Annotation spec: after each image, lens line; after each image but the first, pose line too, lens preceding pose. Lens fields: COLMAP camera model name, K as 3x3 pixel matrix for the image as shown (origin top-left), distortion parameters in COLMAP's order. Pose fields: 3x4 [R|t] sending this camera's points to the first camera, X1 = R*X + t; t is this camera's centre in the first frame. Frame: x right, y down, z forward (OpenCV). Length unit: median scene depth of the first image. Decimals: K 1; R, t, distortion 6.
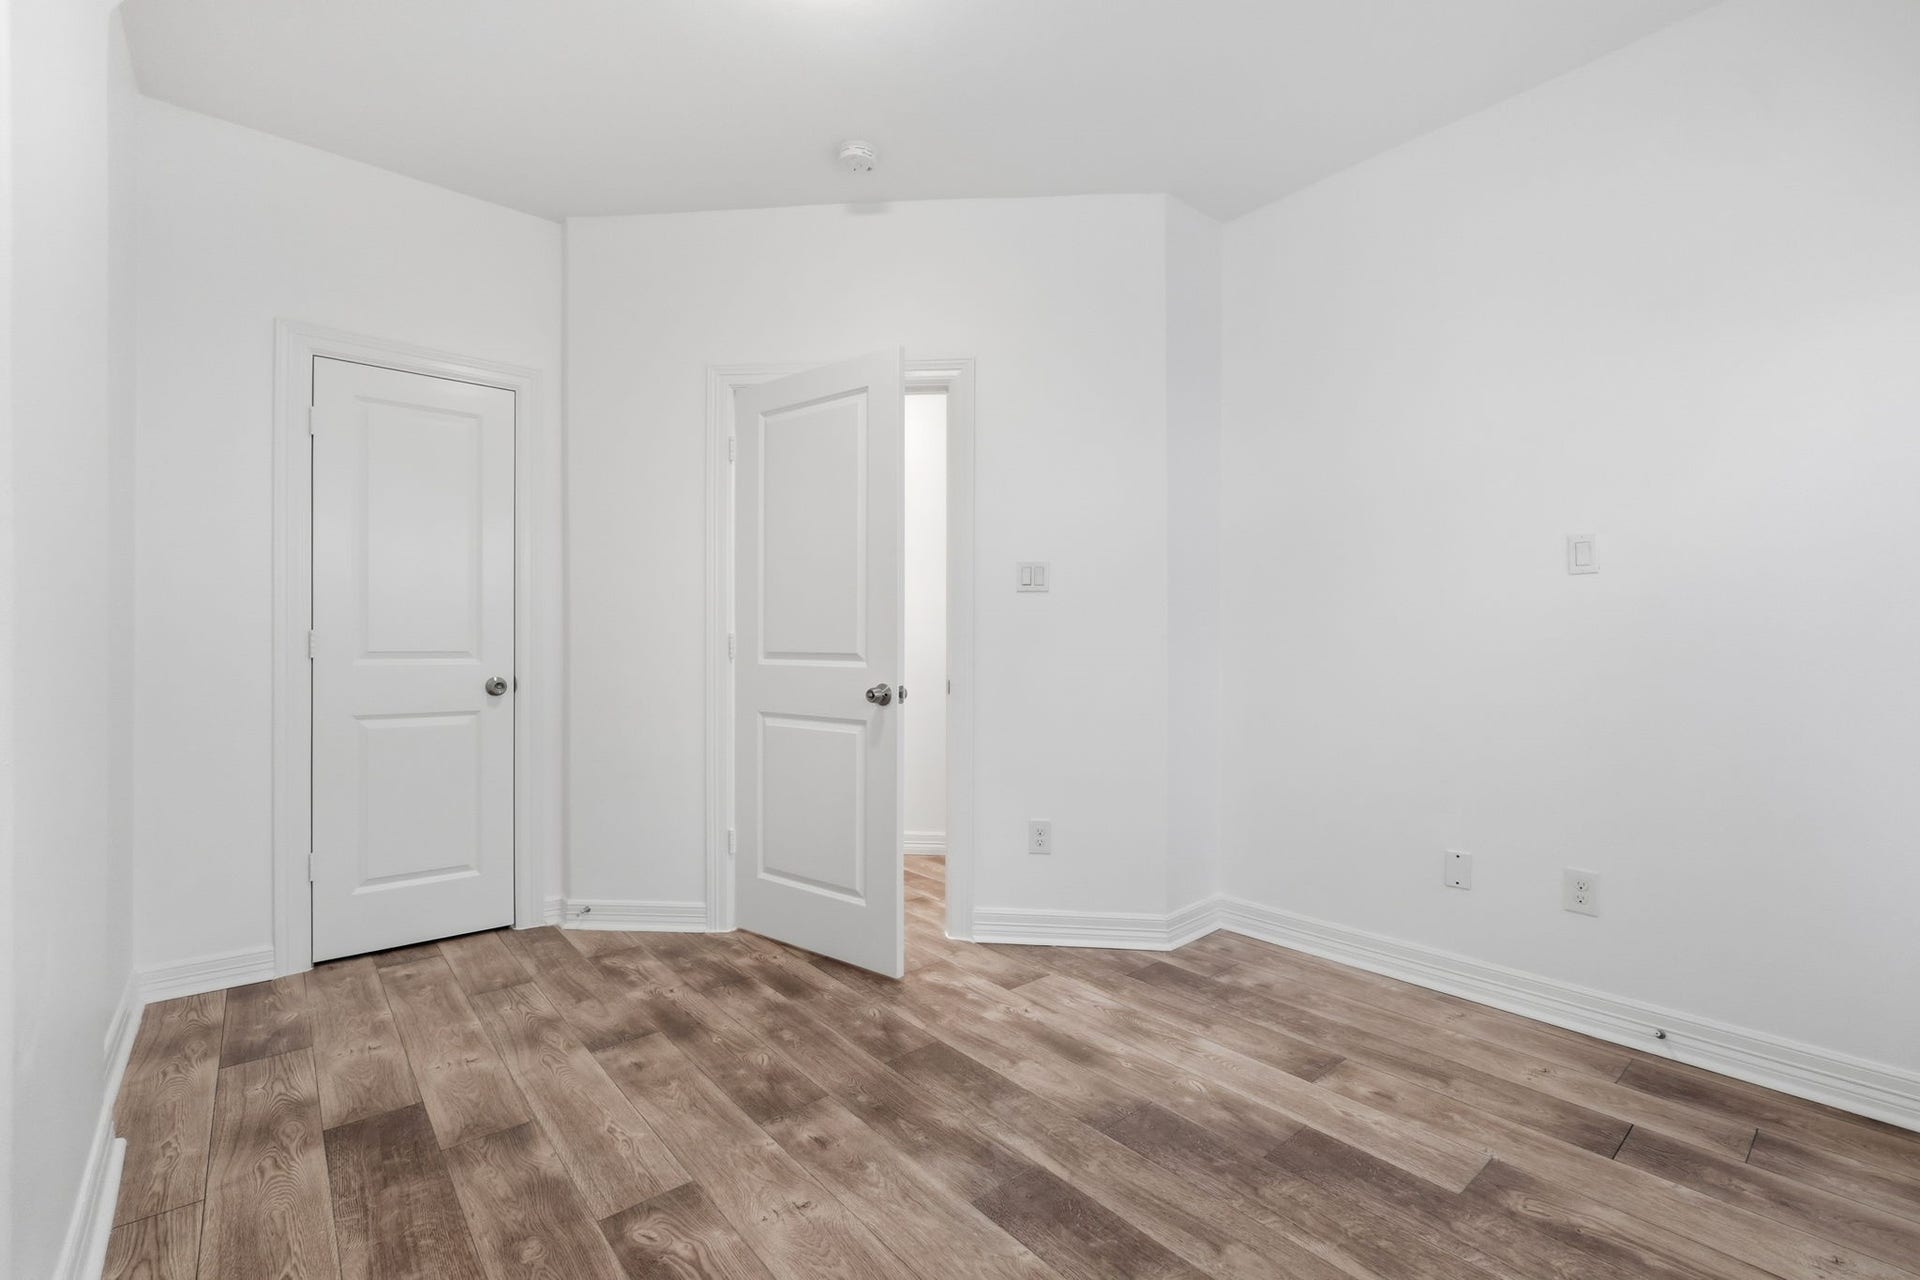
lens RADIAL K [[829.2, 0, 960.0], [0, 829.2, 640.0], [0, 0, 1]] dist [-0.001112, -0.000020]
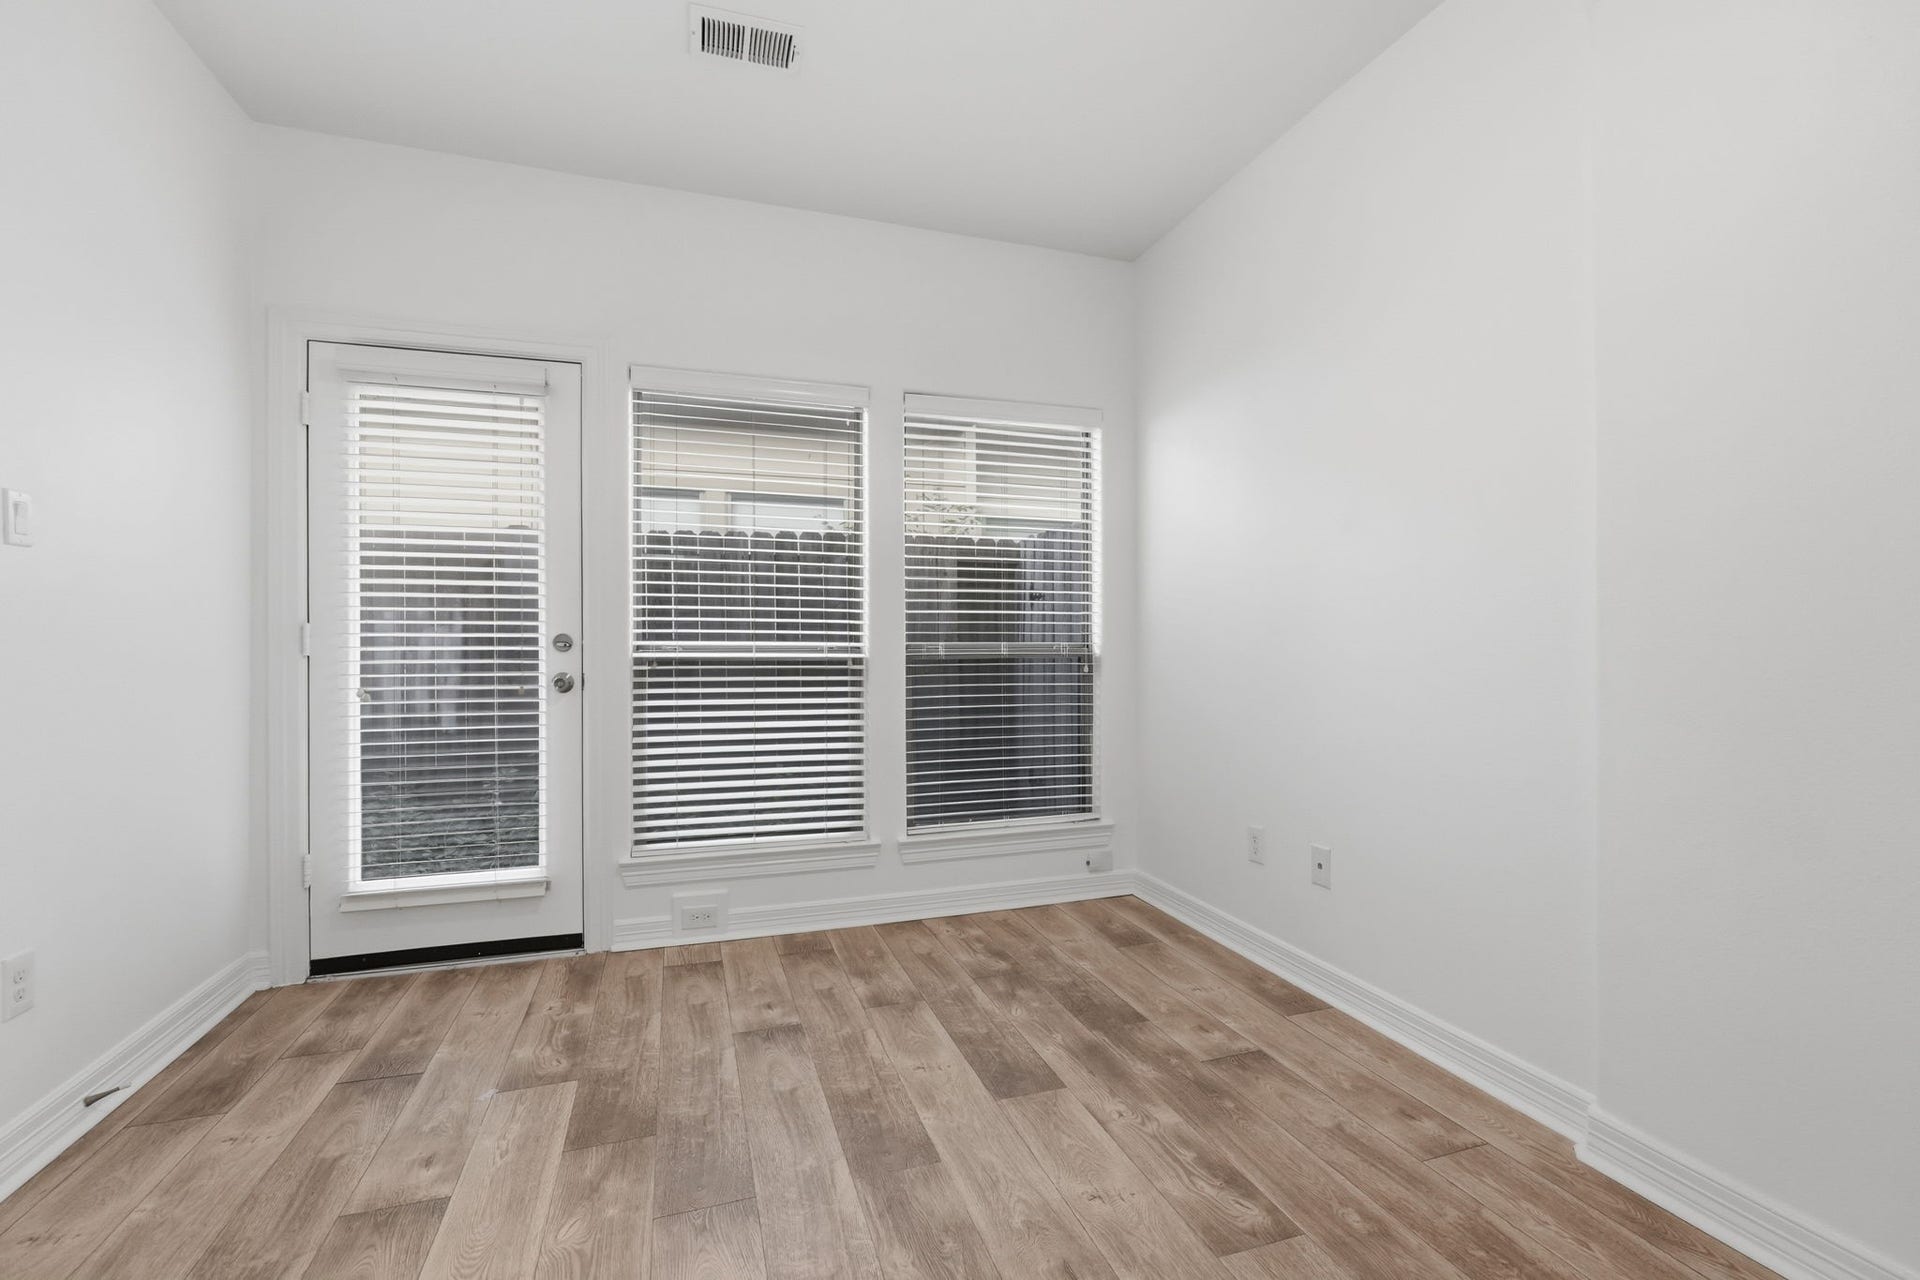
lens RADIAL K [[829.2, 0, 960.0], [0, 829.2, 640.0], [0, 0, 1]] dist [-0.001112, -0.000020]
pose [[-0.928753, 0.001525, 0.370696, -0.386332], [-0.001576, 0.999966, -0.008061, 0.010940], [-0.370696, -0.008071, -0.928719, 1.881560]]
